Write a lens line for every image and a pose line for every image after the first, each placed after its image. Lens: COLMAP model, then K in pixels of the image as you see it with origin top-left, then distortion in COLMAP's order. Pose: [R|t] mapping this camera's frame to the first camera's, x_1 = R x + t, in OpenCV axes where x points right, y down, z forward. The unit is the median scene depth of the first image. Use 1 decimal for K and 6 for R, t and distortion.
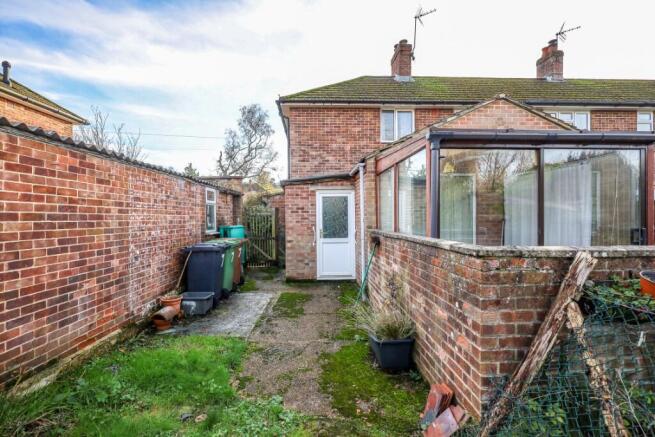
lens RADIAL K [[305.1, 0, 327.5], [0, 305.1, 218.5], [0, 0, 1]] dist [0.002999, -0.000308]
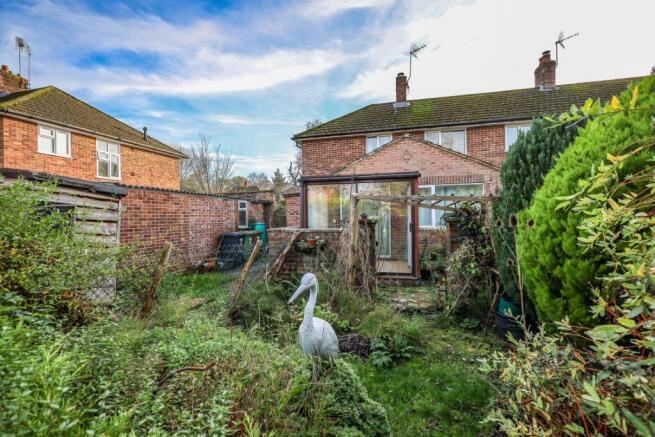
lens RADIAL K [[305.1, 0, 327.5], [0, 305.1, 218.5], [0, 0, 1]] dist [0.002999, -0.000308]
pose [[0.960939, -0.008529, -0.276630, 0.386008], [0.009702, 0.999949, 0.002871, -0.001551], [0.276591, -0.005443, 0.960972, -0.350645]]
